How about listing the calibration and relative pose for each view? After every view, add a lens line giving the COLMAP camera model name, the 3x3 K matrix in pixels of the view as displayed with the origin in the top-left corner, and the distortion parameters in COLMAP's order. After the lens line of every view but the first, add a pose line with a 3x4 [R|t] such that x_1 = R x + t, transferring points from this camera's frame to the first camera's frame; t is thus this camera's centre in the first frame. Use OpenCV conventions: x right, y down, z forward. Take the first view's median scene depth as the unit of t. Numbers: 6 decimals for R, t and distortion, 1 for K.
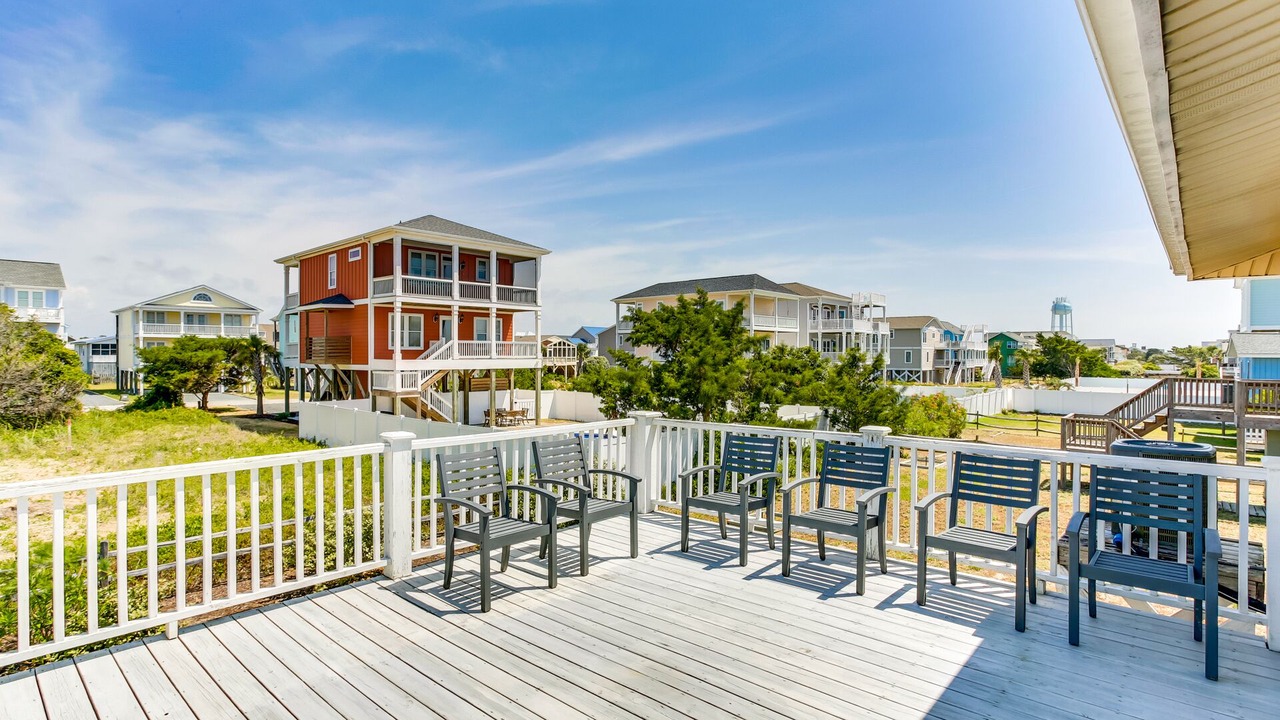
lens RADIAL K [[626.3, 0, 647.4], [0, 626.3, 365.5], [0, 0, 1]] dist [0.001875, 0.000897]
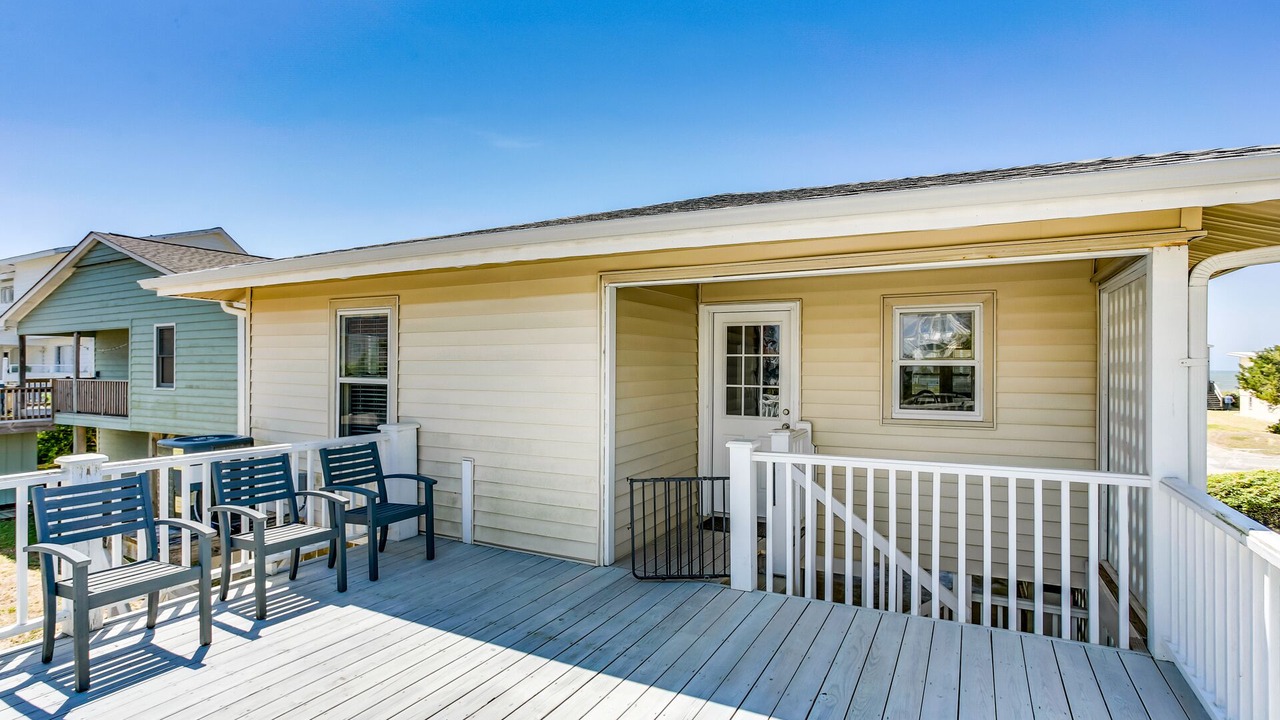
lens RADIAL K [[626.3, 0, 646.3], [0, 626.3, 360.4], [0, 0, 1]] dist [0.001875, 0.000897]
pose [[-0.230219, 0.000152, 0.973139, -0.652980], [0.002137, 0.999998, 0.000349, -0.005830], [-0.973136, 0.002160, -0.230219, 0.695057]]
